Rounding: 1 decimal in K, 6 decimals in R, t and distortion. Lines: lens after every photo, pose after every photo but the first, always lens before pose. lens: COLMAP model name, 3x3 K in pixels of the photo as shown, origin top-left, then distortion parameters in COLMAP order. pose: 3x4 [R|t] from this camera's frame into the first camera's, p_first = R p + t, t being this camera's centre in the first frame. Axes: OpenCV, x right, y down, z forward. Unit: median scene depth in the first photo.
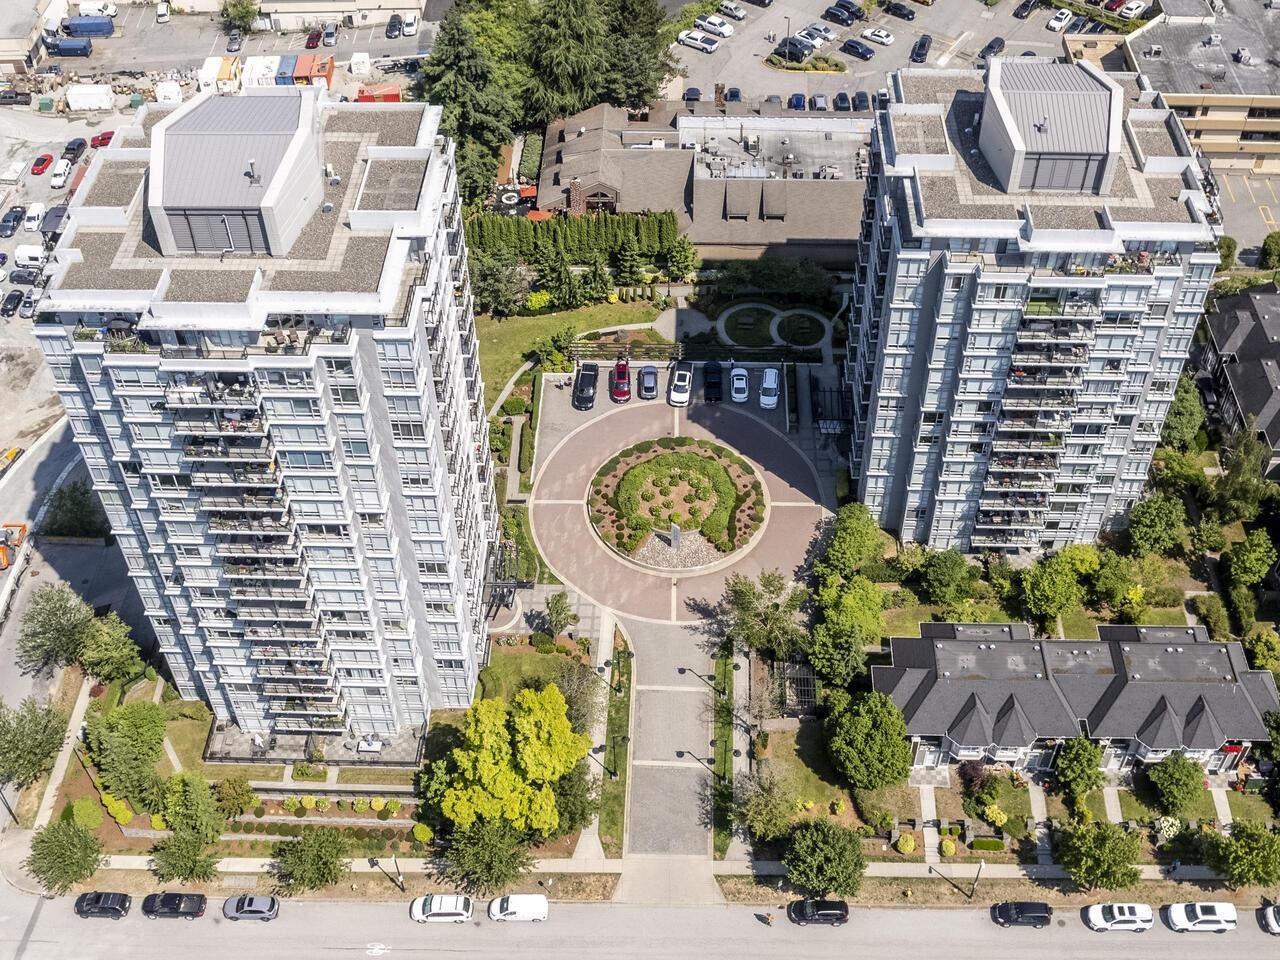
lens RADIAL K [[1452.6, 0, 642.2], [0, 1452.6, 380.3], [0, 0, 1]] dist [-0.082920, 0.032916]
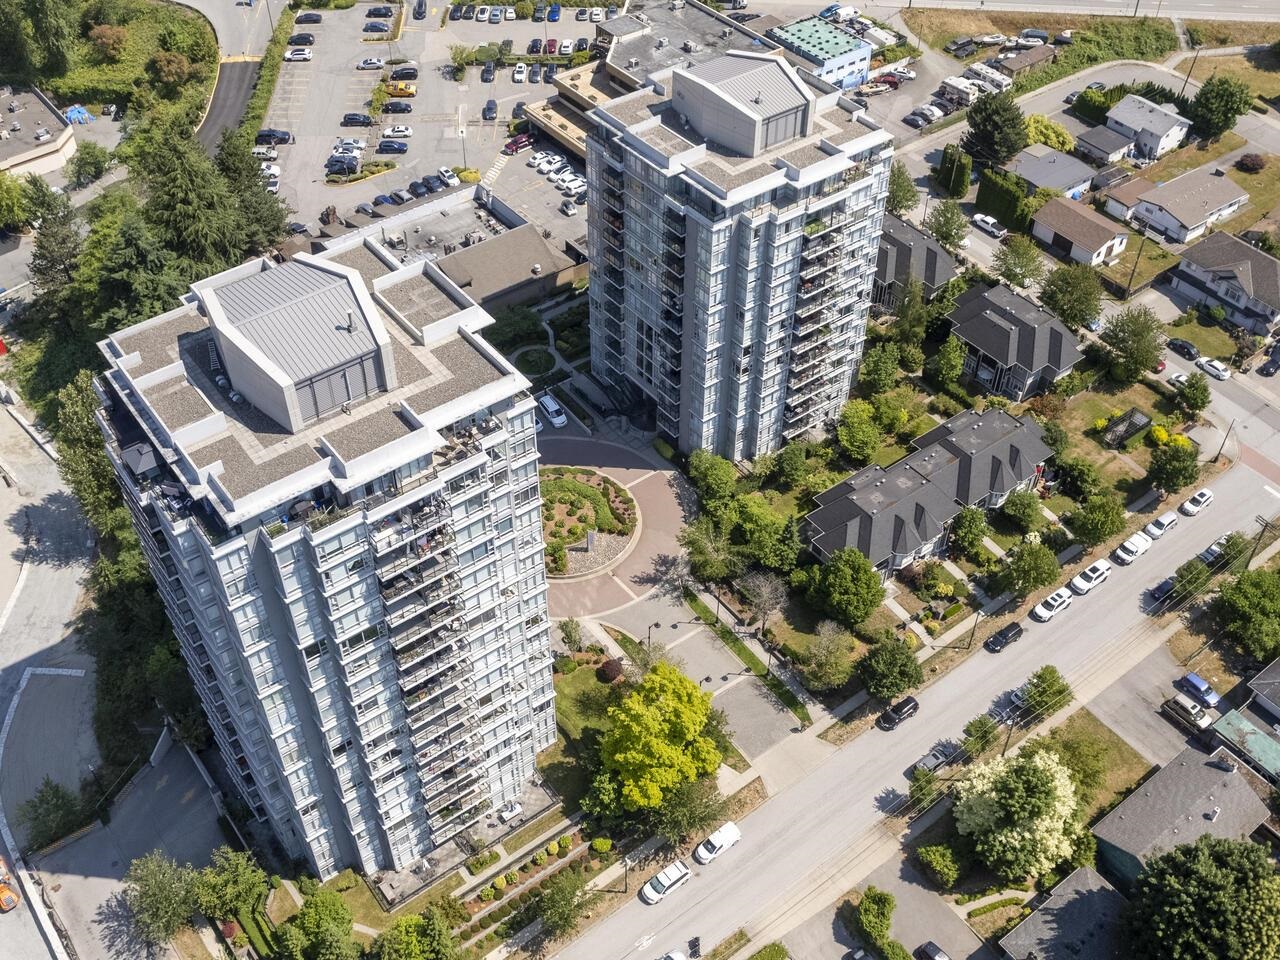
lens RADIAL K [[1310.4, 0, 640.6], [0, 1310.4, 483.1], [0, 0, 1]] dist [-0.080667, 0.016883]
pose [[0.773832, -0.428775, 0.466192, -0.481171], [0.425339, 0.897159, 0.119131, -0.049141], [-0.469329, 0.106103, 0.876626, 0.058684]]
